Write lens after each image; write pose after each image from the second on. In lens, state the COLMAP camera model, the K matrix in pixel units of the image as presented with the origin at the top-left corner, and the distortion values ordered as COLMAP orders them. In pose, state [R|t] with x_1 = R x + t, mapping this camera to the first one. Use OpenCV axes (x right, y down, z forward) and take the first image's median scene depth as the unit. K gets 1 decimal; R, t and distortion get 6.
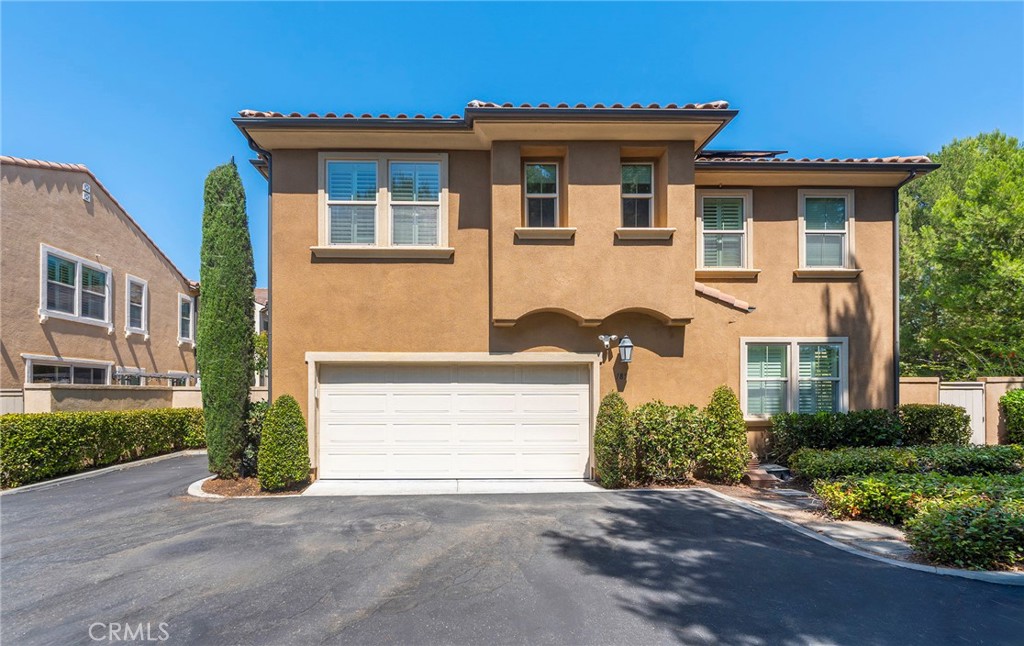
lens RADIAL K [[398.0, 0, 514.6], [0, 398.0, 384.3], [0, 0, 1]] dist [0.000866, -0.000188]
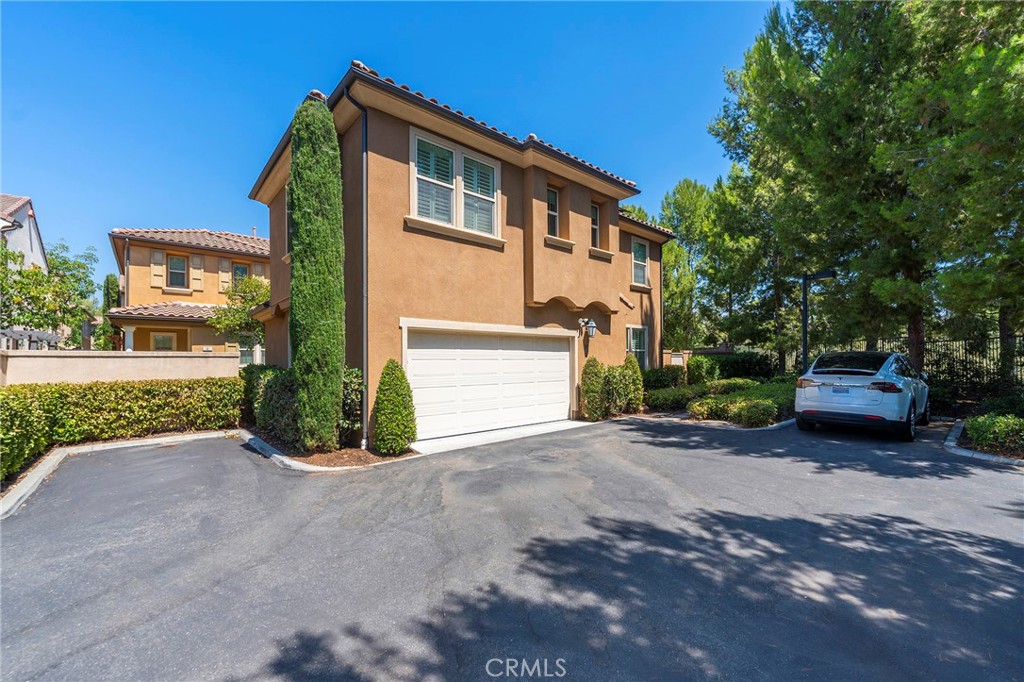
lens RADIAL K [[417.3, 0, 512.9], [0, 417.3, 348.5], [0, 0, 1]] dist [0.003188, -0.000446]
pose [[0.762480, 0.014955, 0.646839, -0.963327], [-0.007386, 0.999869, -0.014411, 0.011007], [-0.646970, 0.006211, 0.762490, 0.002097]]
